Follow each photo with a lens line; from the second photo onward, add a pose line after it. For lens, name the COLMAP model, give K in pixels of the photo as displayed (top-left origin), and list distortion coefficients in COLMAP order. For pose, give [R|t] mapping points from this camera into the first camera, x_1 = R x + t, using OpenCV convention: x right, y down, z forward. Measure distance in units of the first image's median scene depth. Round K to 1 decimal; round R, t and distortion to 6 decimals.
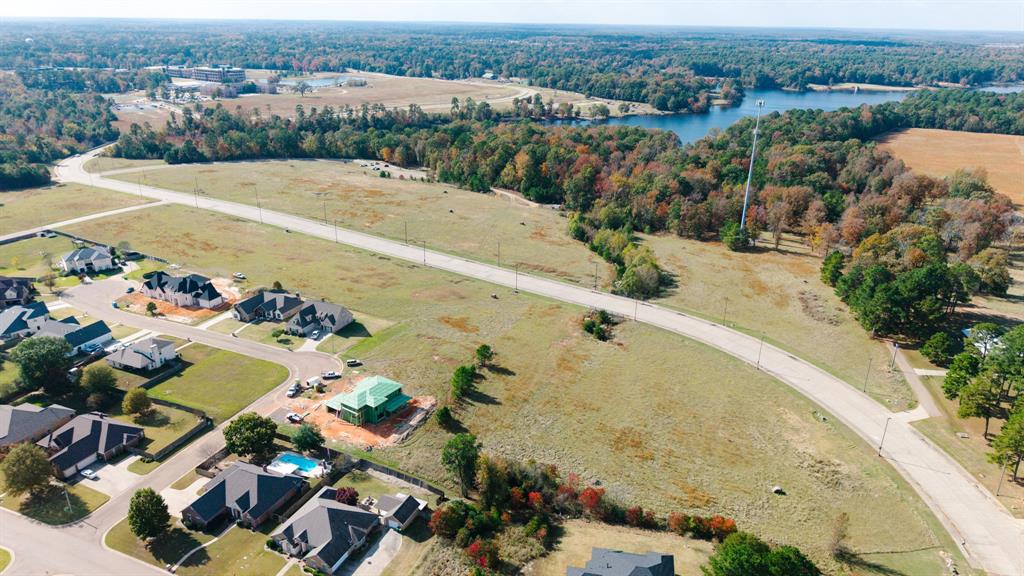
lens RADIAL K [[688.8, 0, 512.0], [0, 688.8, 288.0], [0, 0, 1]] dist [0.033609, -0.056308]
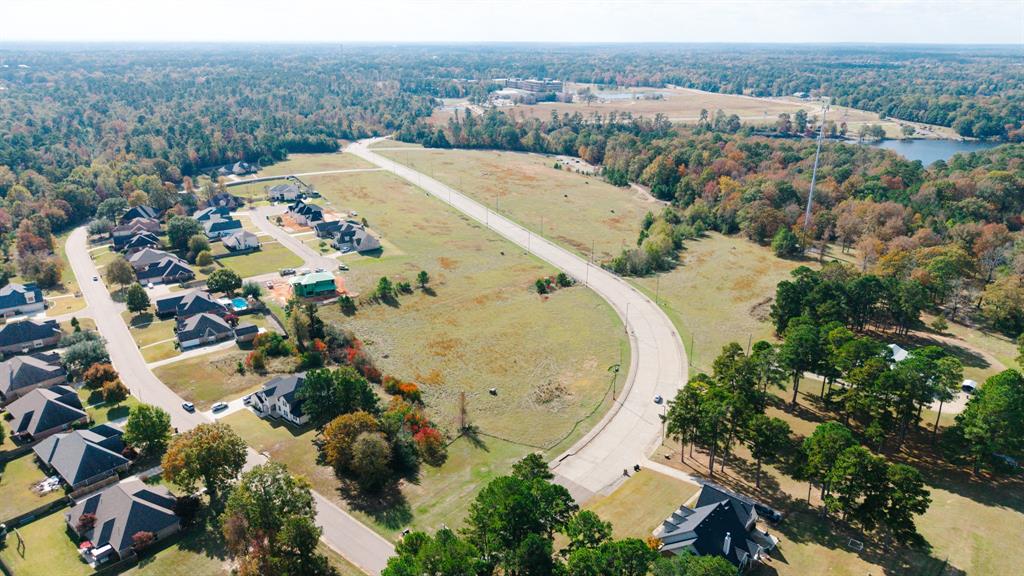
lens RADIAL K [[688.8, 0, 512.0], [0, 688.8, 288.0], [0, 0, 1]] dist [0.033609, -0.056308]
pose [[0.855853, 0.164951, -0.490212, 0.367233], [-0.179218, 0.983643, 0.018092, 0.029926], [0.485178, 0.072371, 0.871416, -0.025078]]
